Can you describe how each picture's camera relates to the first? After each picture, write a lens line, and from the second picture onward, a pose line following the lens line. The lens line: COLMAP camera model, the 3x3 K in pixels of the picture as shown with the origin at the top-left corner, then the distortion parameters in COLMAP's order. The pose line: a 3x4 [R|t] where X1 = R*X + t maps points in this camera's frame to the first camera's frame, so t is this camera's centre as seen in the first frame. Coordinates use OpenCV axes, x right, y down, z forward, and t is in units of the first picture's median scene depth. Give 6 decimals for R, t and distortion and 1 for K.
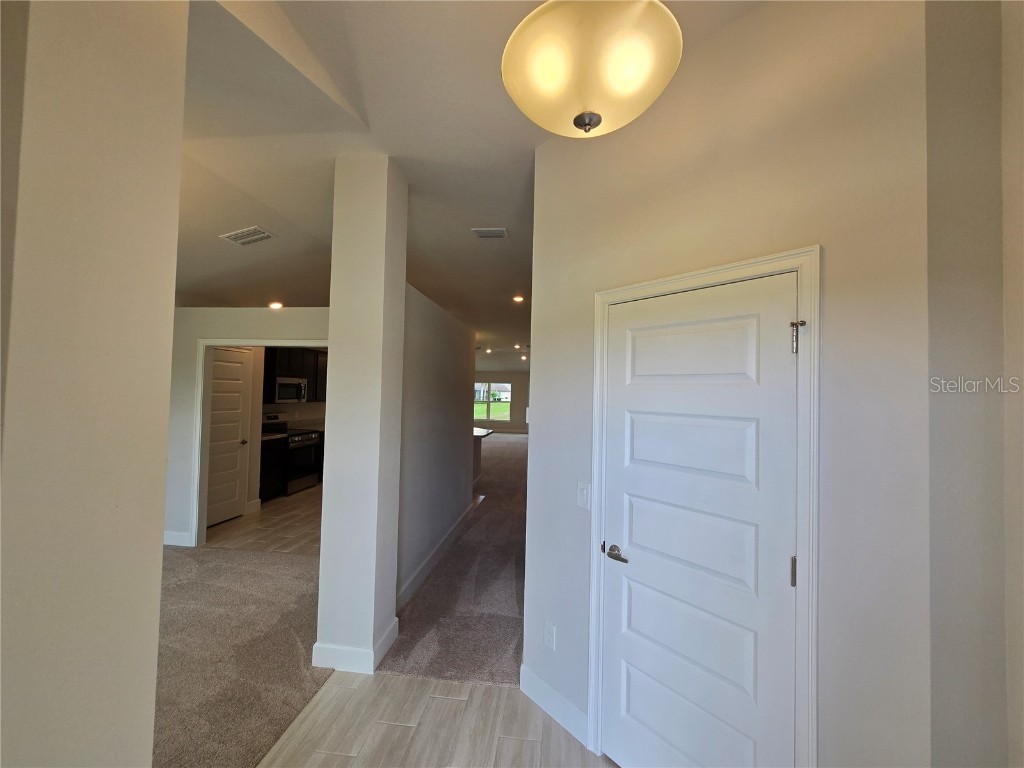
lens RADIAL K [[420.1, 0, 515.1], [0, 420.1, 379.9], [0, 0, 1]] dist [-0.001229, 0.002278]
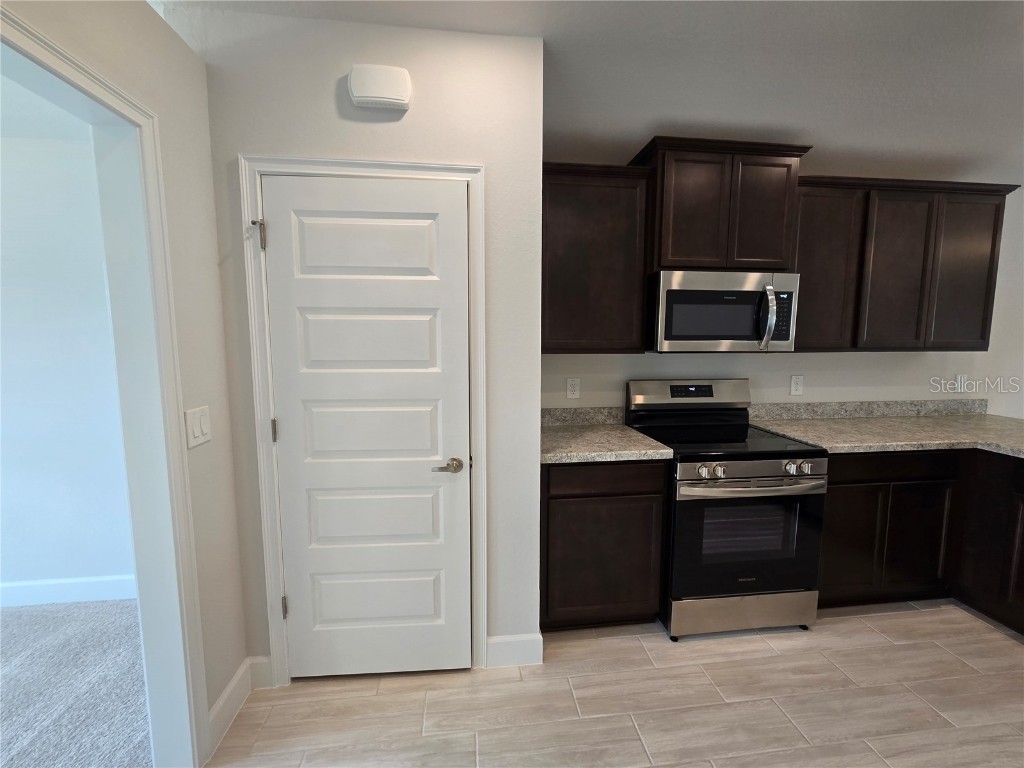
lens RADIAL K [[420.1, 0, 515.1], [0, 420.1, 379.9], [0, 0, 1]] dist [-0.001229, 0.002278]
pose [[0.236868, 0.084367, -0.967872, -0.269690], [0.027918, 0.995220, 0.093584, 0.043428], [0.971141, -0.049188, 0.233381, 0.806068]]
